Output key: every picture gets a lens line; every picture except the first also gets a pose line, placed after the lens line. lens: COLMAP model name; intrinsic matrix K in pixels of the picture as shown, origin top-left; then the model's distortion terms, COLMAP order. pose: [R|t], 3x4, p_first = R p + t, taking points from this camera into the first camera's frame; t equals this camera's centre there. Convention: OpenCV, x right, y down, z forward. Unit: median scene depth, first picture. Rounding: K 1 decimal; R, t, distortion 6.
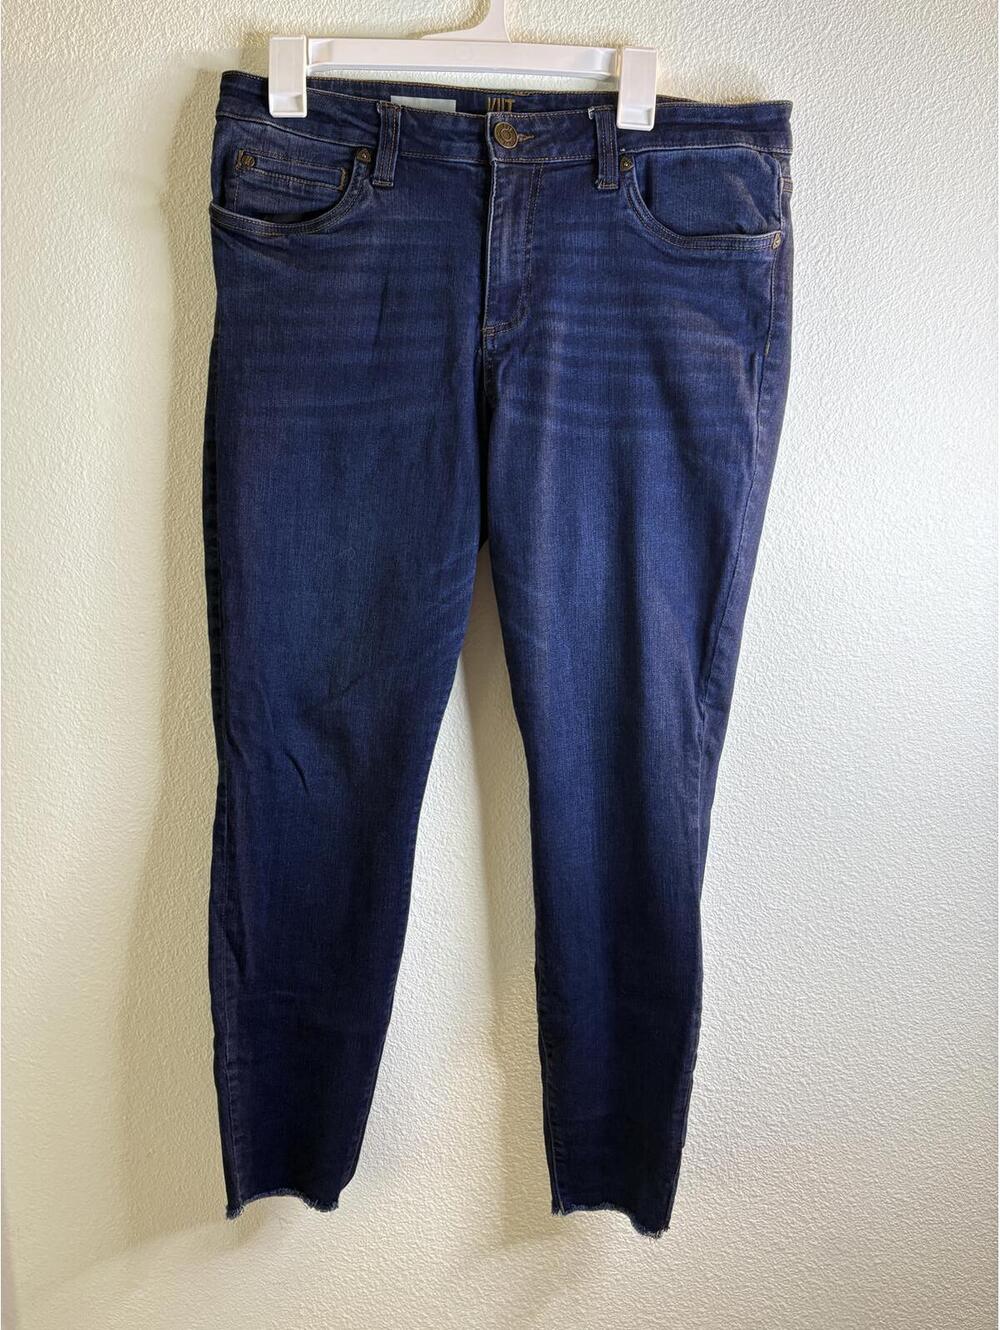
lens RADIAL K [[1019.1, 0, 497.4], [0, 1019.1, 661.6], [0, 0, 1]] dist [0.041470, -0.005486]
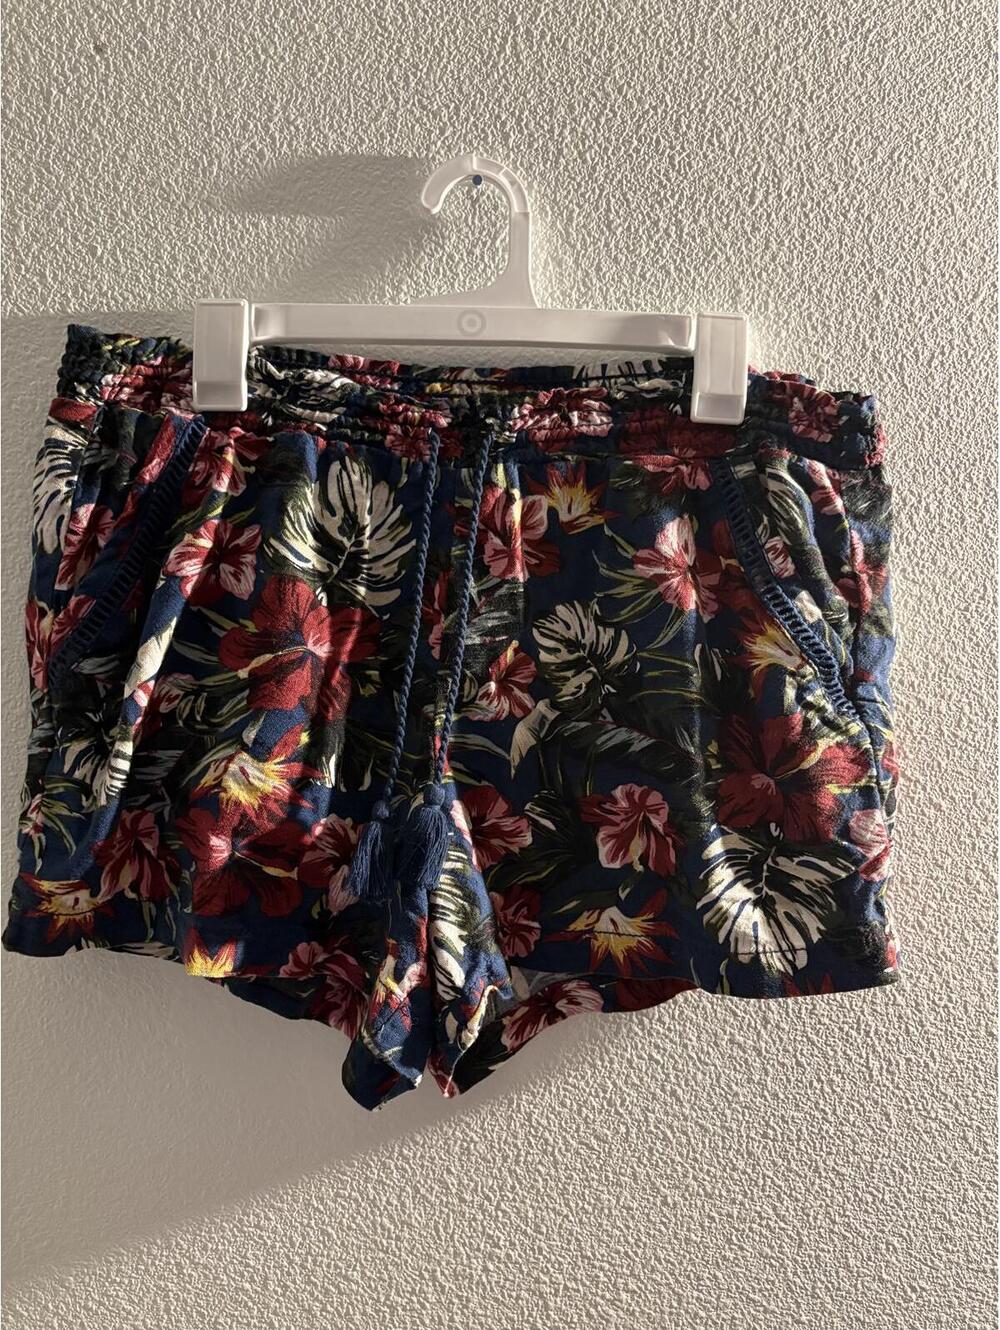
lens RADIAL K [[1019.1, 0, 500.2], [0, 1019.1, 664.1], [0, 0, 1]] dist [0.041470, -0.005486]
pose [[0.999876, 0.015746, -0.000935, -0.004513], [-0.015072, 0.936250, -0.351011, -0.072026], [-0.004652, 0.350981, 0.936371, 0.256301]]
